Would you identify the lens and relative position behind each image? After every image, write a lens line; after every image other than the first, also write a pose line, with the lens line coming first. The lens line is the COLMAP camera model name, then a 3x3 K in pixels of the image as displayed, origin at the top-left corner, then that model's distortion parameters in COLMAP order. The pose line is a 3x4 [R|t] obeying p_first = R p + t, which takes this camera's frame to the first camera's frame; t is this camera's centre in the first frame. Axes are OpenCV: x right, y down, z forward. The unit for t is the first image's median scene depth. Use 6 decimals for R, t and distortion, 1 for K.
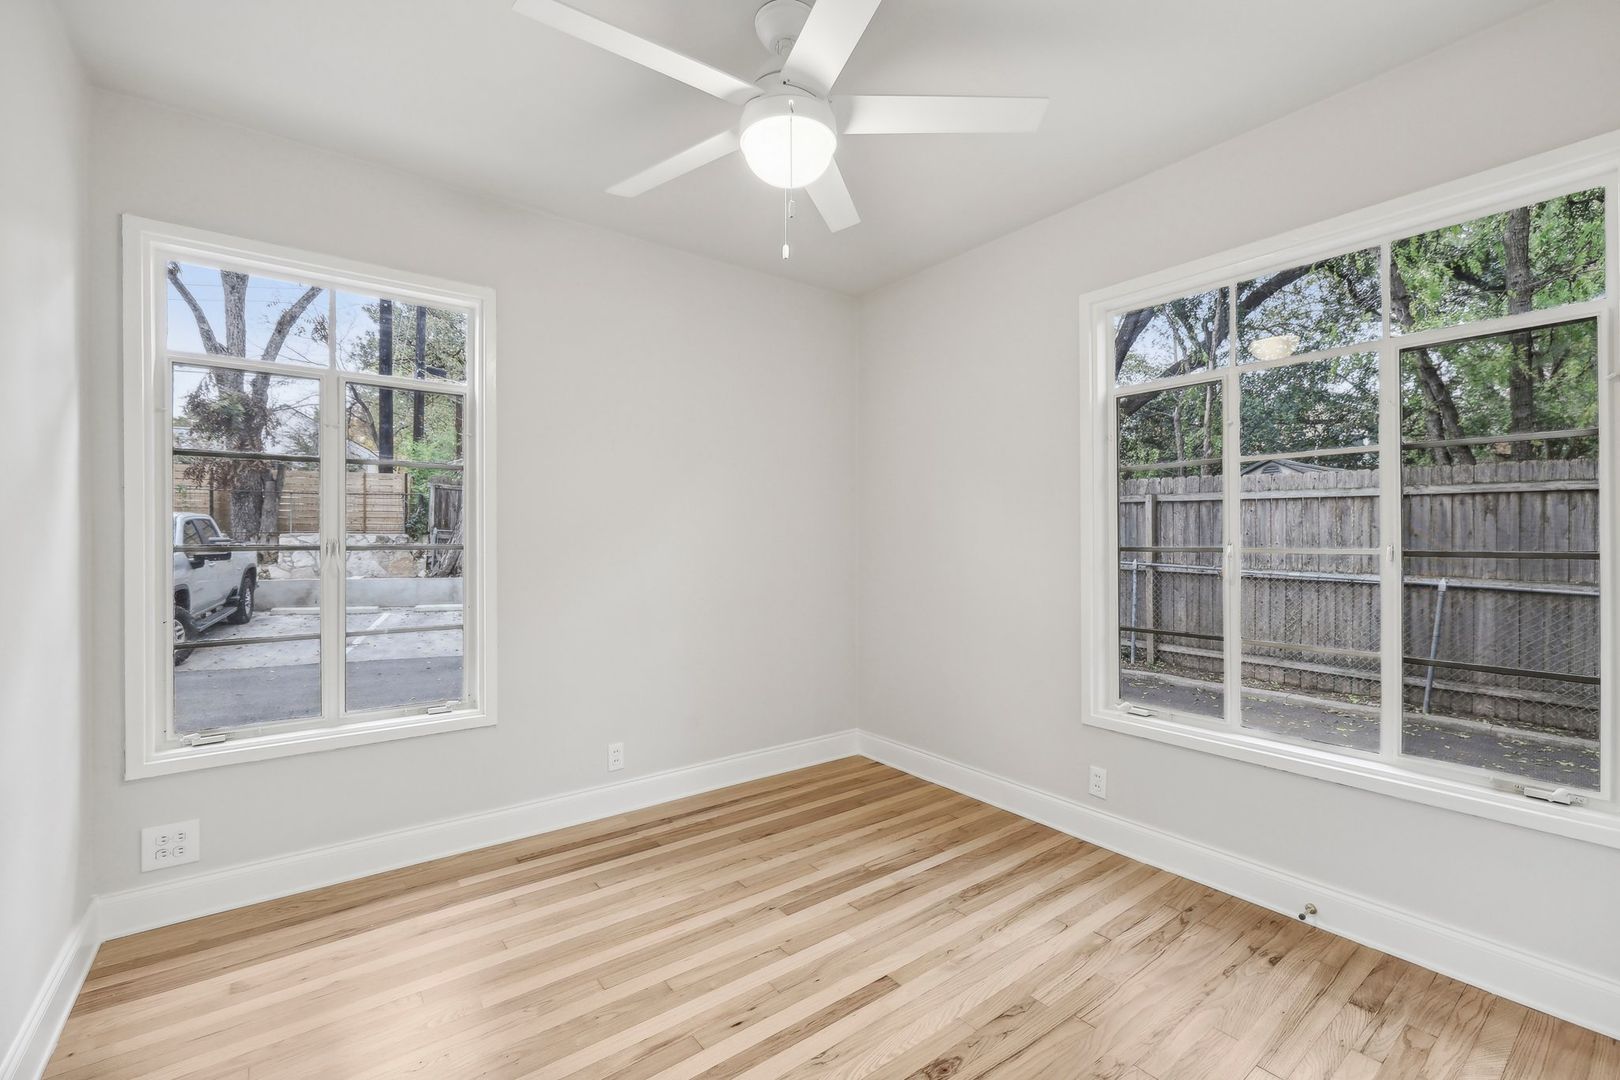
lens RADIAL K [[692.5, 0, 810.0], [0, 692.5, 540.0], [0, 0, 1]] dist [-0.000391, -0.000055]
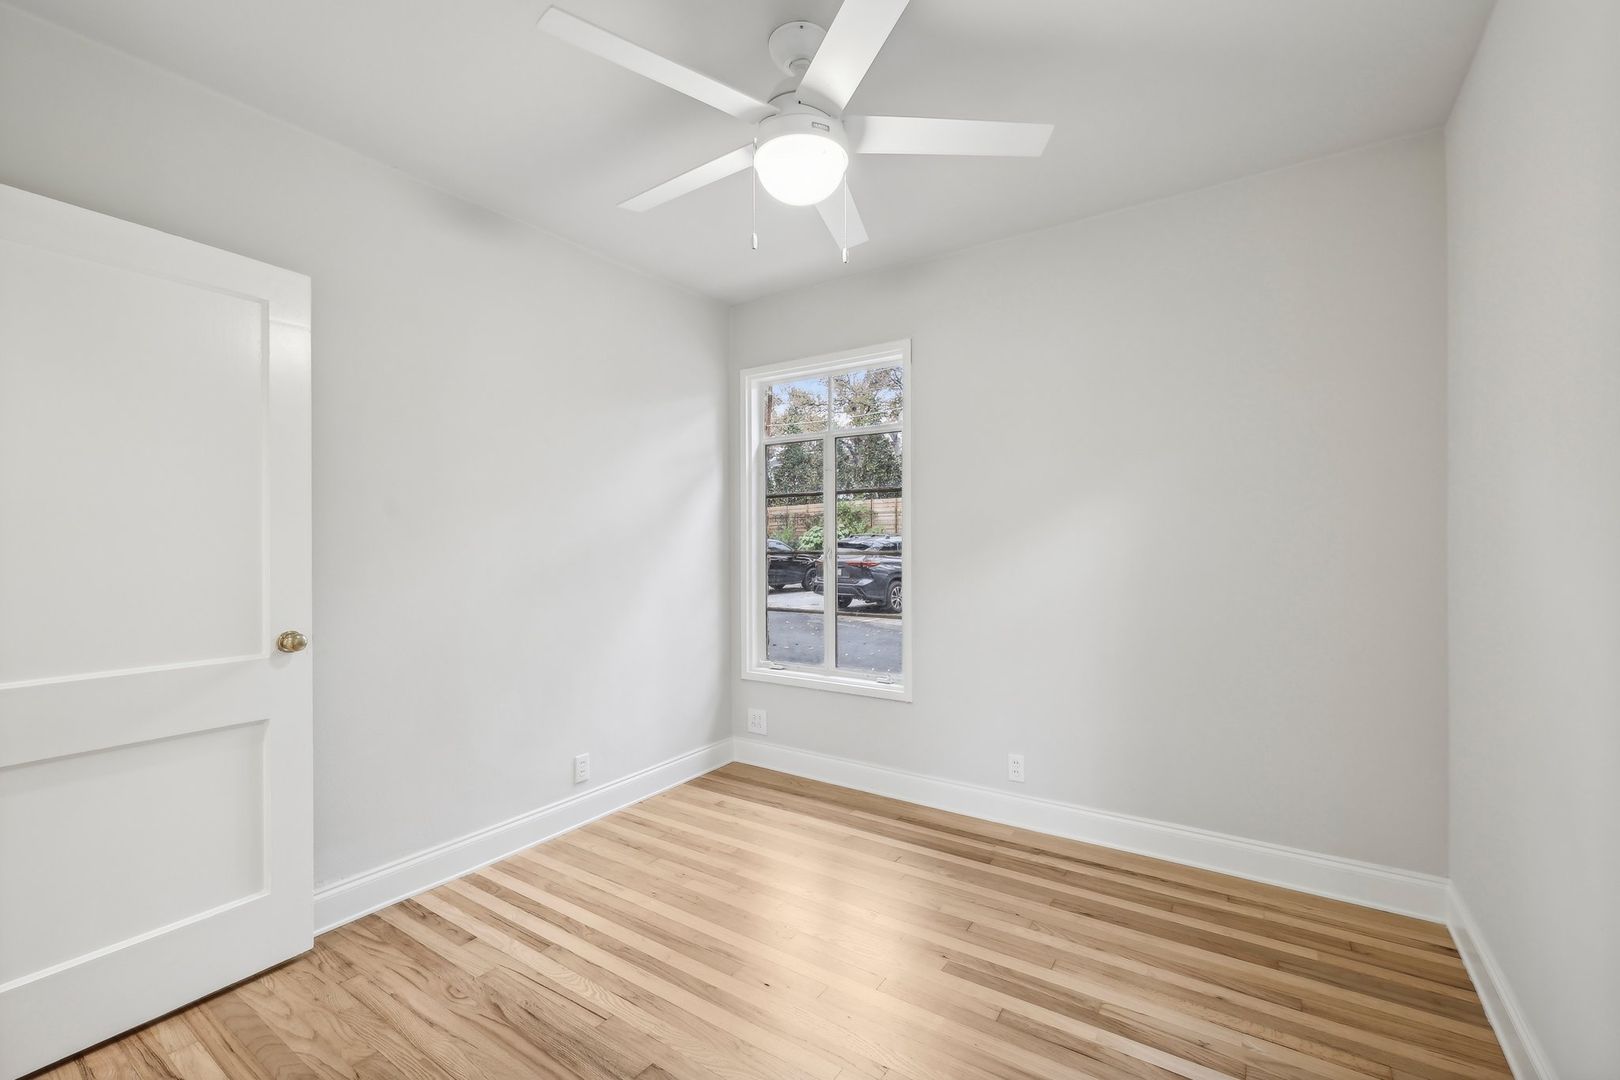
lens RADIAL K [[692.5, 0, 810.0], [0, 692.5, 540.0], [0, 0, 1]] dist [-0.000391, -0.000055]
pose [[0.316333, -0.004814, -0.948636, 0.680017], [0.002454, 0.999988, -0.004256, -0.008752], [0.948645, -0.000982, 0.316341, 0.495301]]
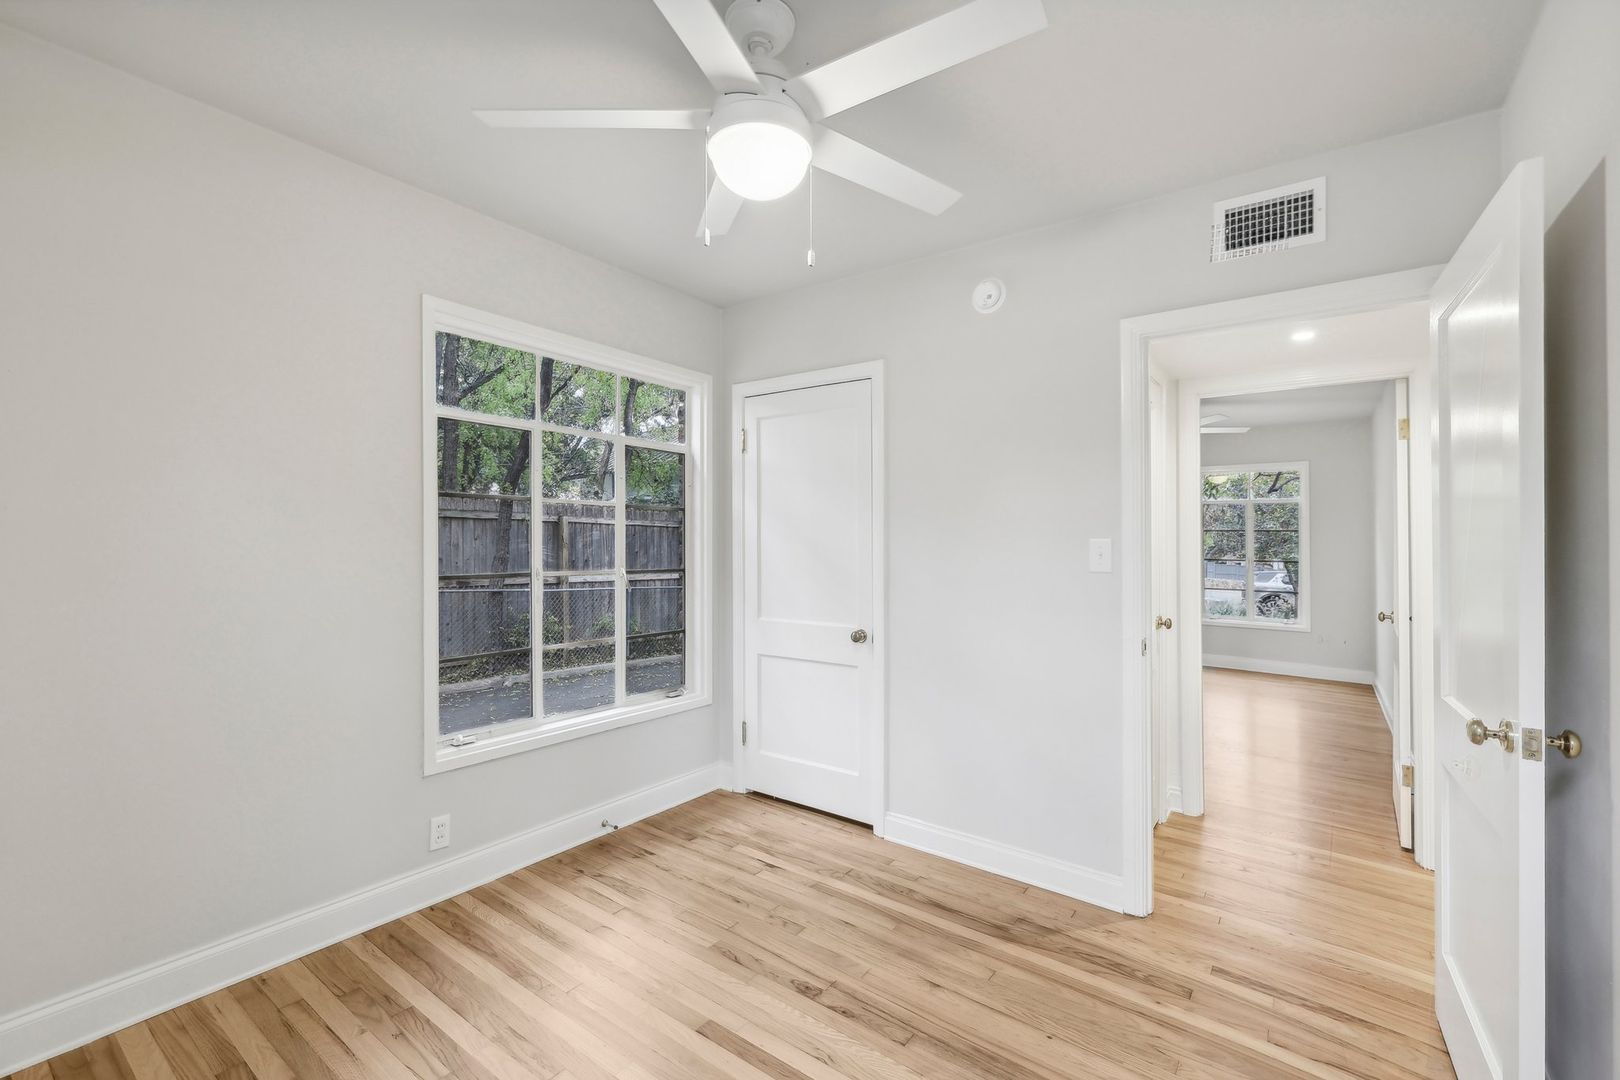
lens RADIAL K [[676.3, 0, 807.9], [0, 676.3, 546.3], [0, 0, 1]] dist [0.023006, 0.000022]
pose [[-0.265172, 0.001871, 0.964199, -0.652545], [-0.001021, 0.999997, -0.002222, -0.032880], [-0.964201, -0.001574, -0.265169, 0.847815]]
